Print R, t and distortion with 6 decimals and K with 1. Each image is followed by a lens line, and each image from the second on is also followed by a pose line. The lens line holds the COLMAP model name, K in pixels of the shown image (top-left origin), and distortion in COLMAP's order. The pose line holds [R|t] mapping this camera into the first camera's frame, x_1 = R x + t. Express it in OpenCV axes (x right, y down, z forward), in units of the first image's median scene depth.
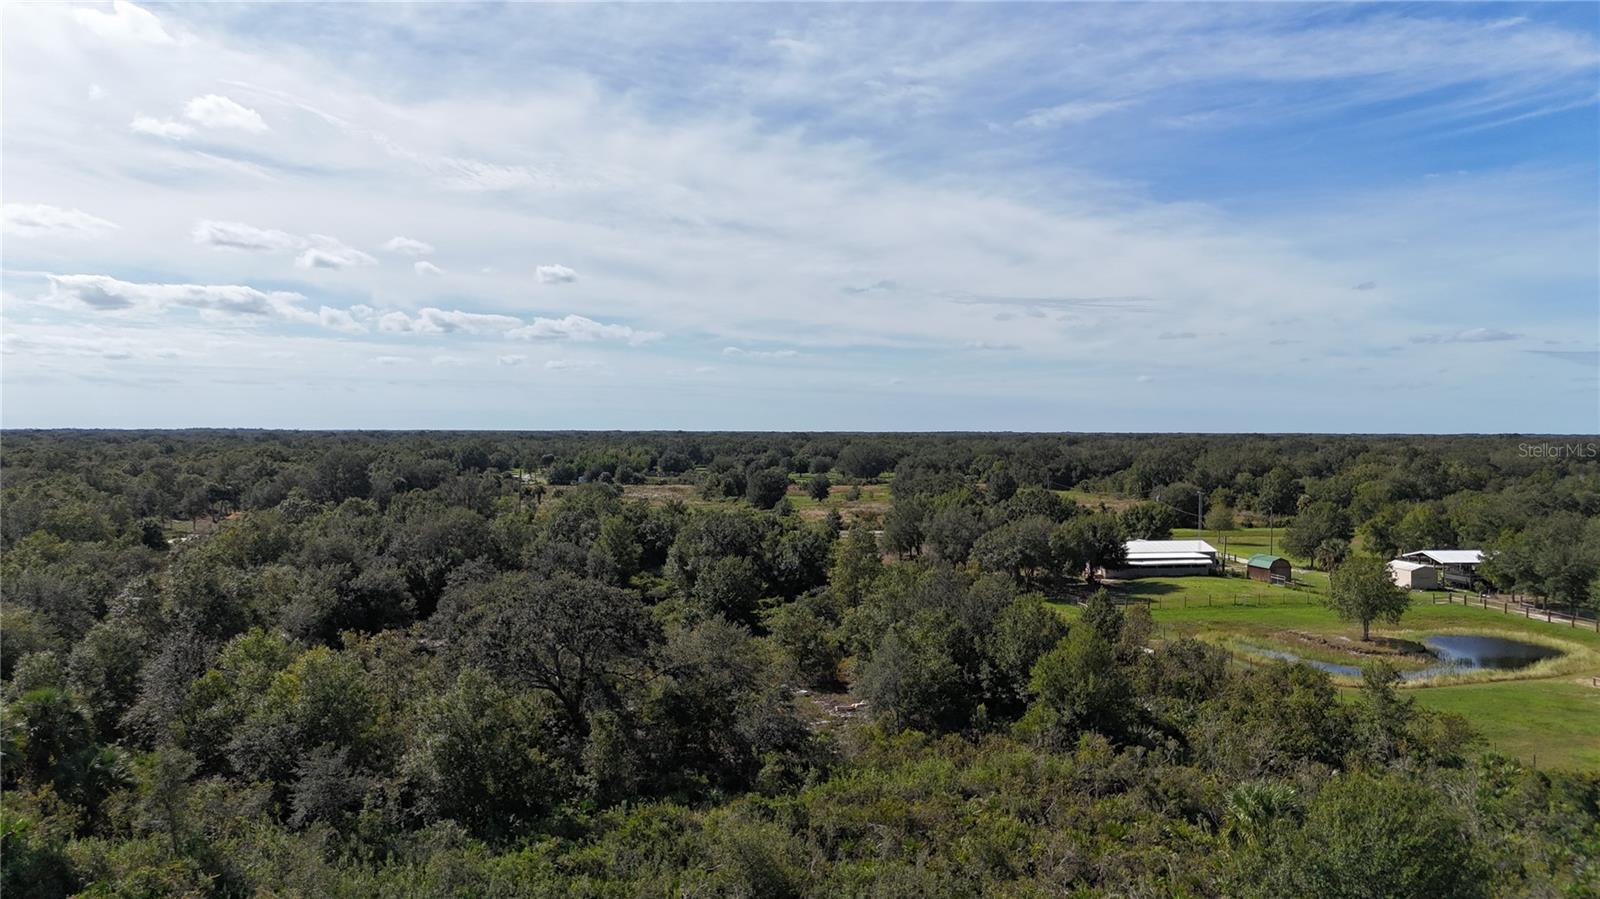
lens RADIAL K [[1338.3, 0, 813.9], [0, 1338.3, 464.1], [0, 0, 1]] dist [0.069667, -0.063296]
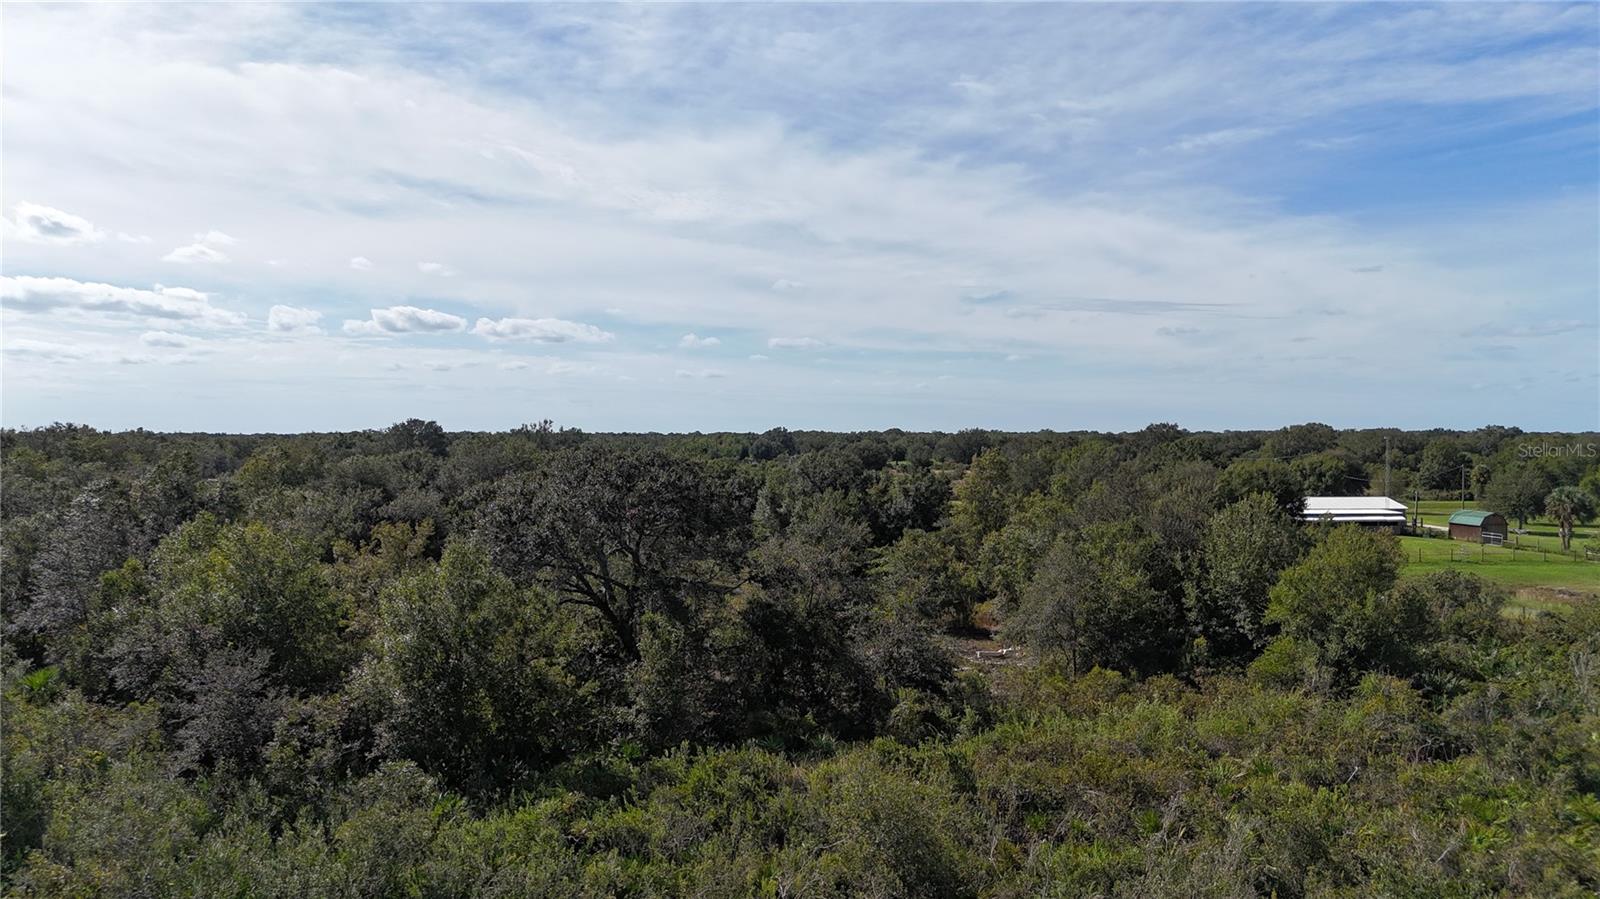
lens RADIAL K [[1338.3, 0, 800.0], [0, 1338.3, 448.4], [0, 0, 1]] dist [0.069667, -0.063296]
pose [[0.996863, 0.002024, -0.079123, -0.034913], [-0.003285, 0.999870, -0.015809, 0.115827], [0.079080, 0.016019, 0.996740, 0.350835]]
